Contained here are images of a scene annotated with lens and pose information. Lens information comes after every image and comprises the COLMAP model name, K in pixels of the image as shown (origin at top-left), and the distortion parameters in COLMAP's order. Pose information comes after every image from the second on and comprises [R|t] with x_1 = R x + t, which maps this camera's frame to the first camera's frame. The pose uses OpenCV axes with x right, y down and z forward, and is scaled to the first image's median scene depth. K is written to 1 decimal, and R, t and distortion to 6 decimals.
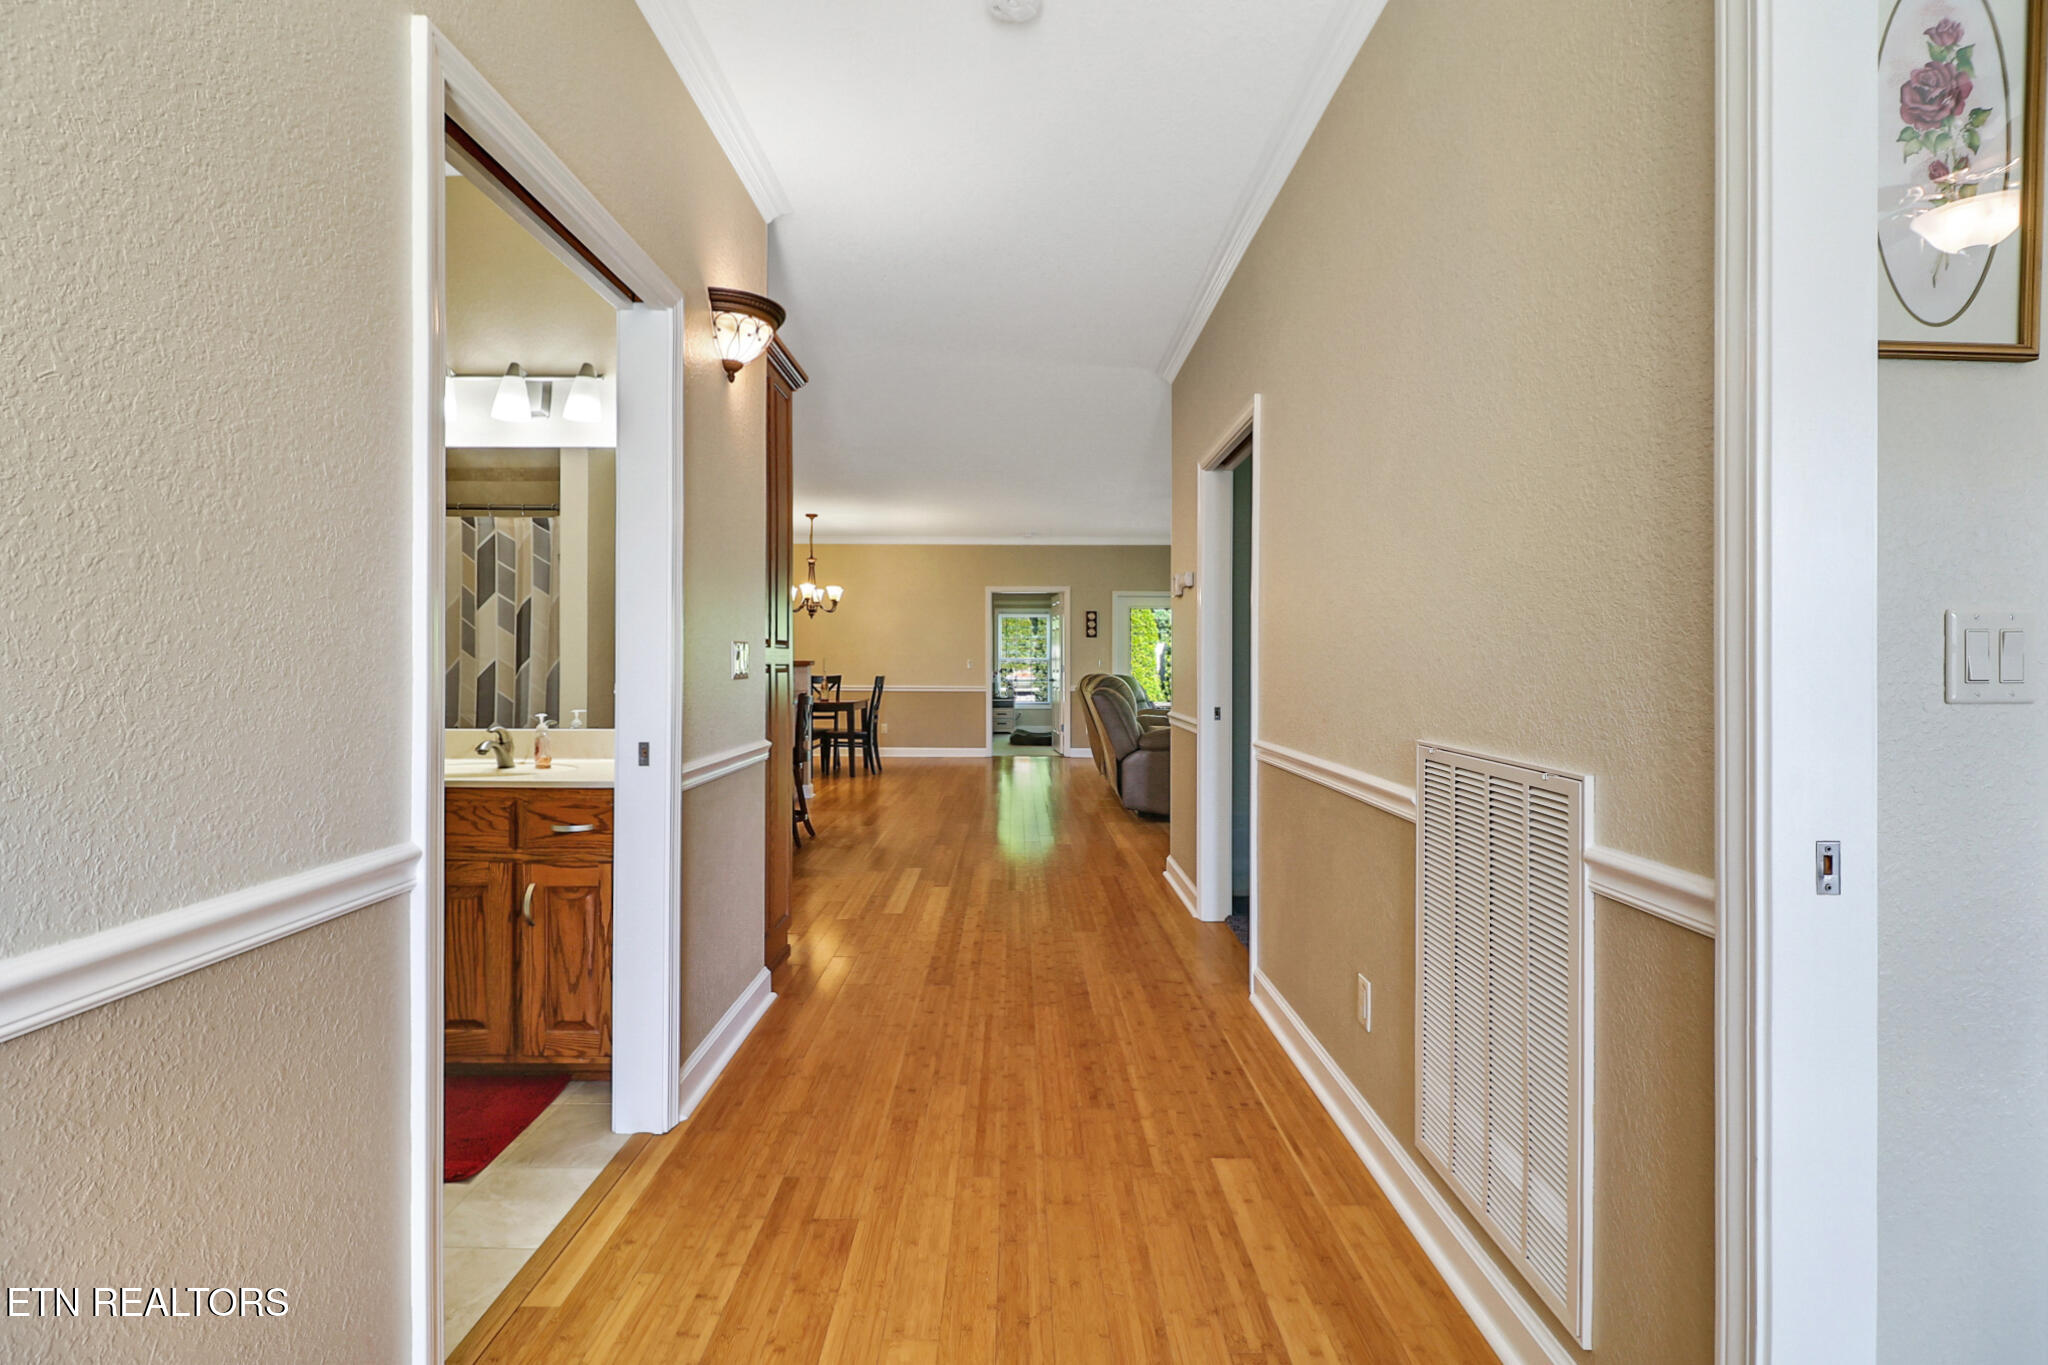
lens RADIAL K [[941.1, 0, 1009.8], [0, 941.1, 642.2], [0, 0, 1]] dist [0.019929, -0.000303]
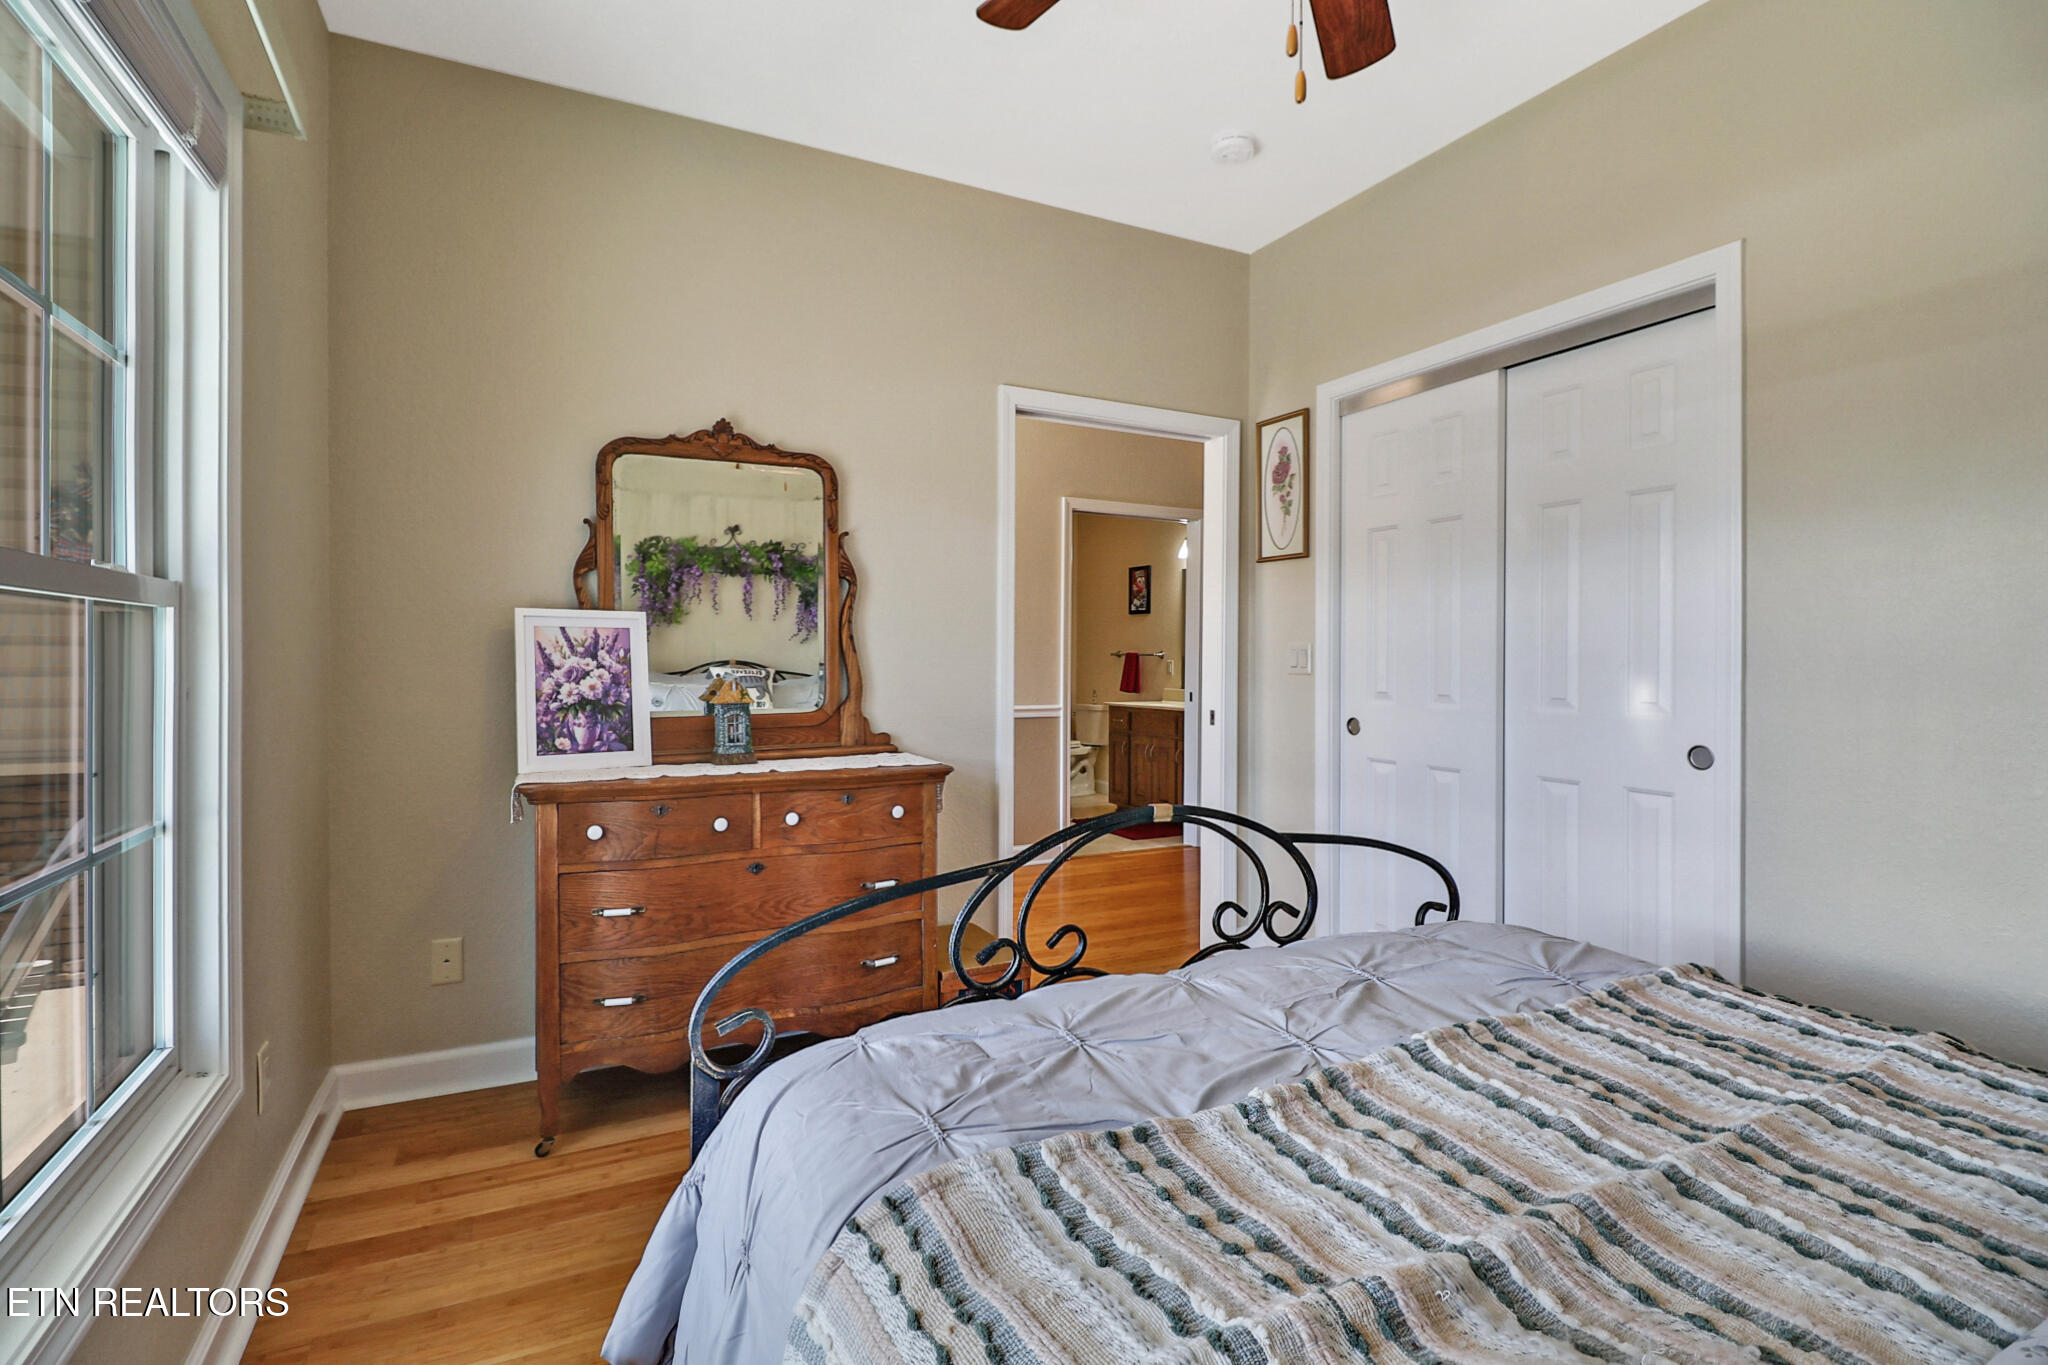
lens RADIAL K [[941.1, 0, 1023.8], [0, 941.1, 669.5], [0, 0, 1]] dist [0.019929, -0.000303]
pose [[0.456821, 0.010539, -0.889496, 0.862064], [0.013851, 0.999724, 0.018958, -0.004876], [0.889451, -0.020980, 0.456549, -0.288118]]
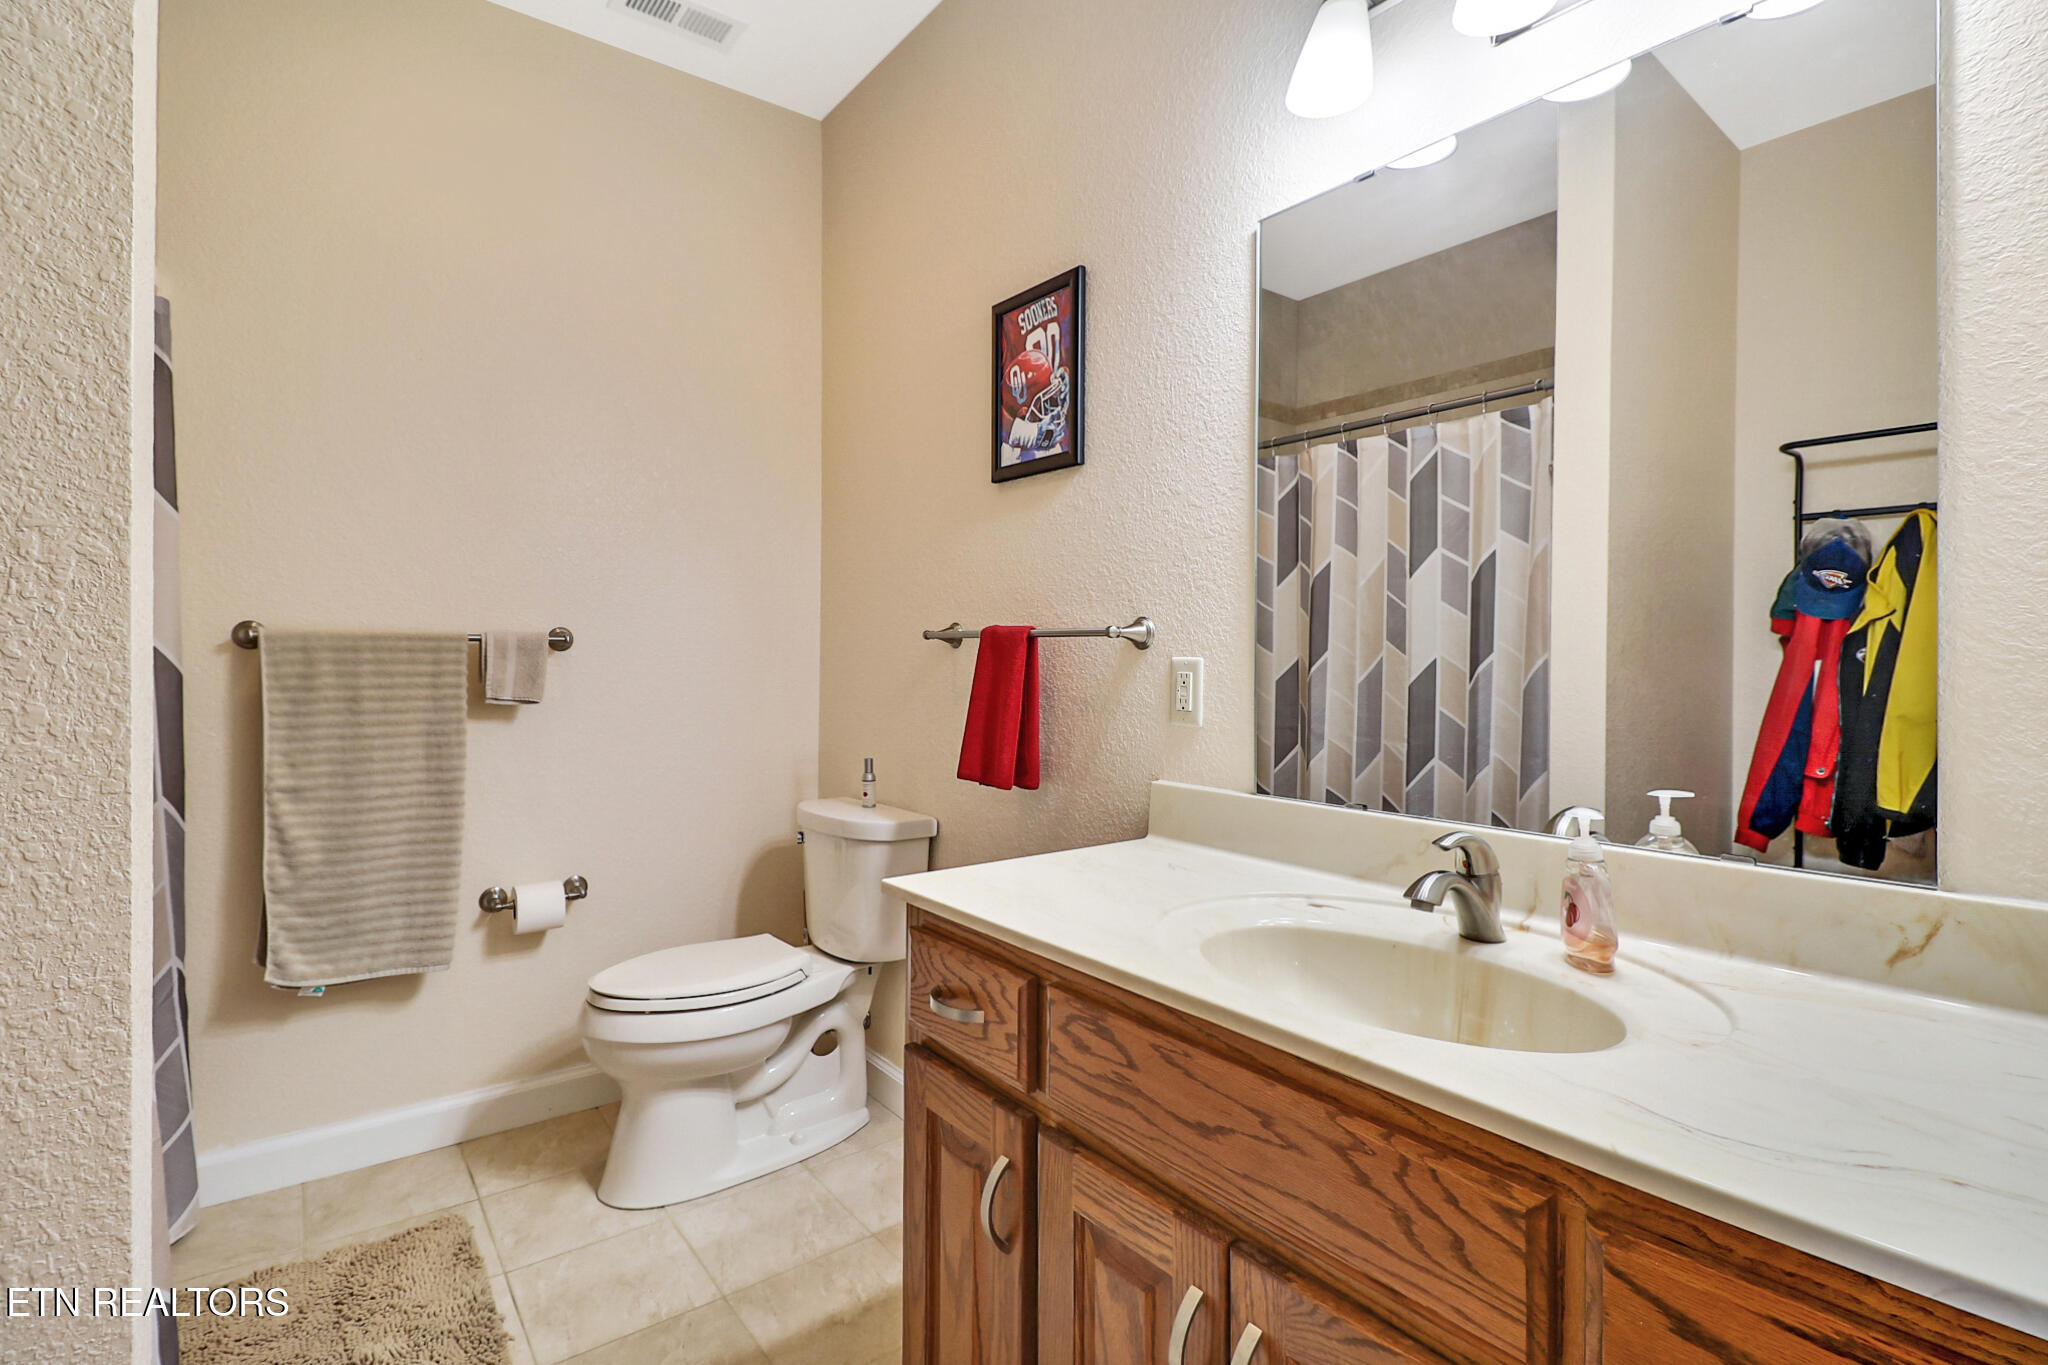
lens RADIAL K [[941.1, 0, 1010.5], [0, 941.1, 674.6], [0, 0, 1]] dist [0.019929, -0.000303]
pose [[0.612854, 0.017790, -0.789996, -0.227414], [0.009409, 0.999511, 0.029808, 0.009367], [0.790140, -0.025701, 0.612387, 0.403906]]
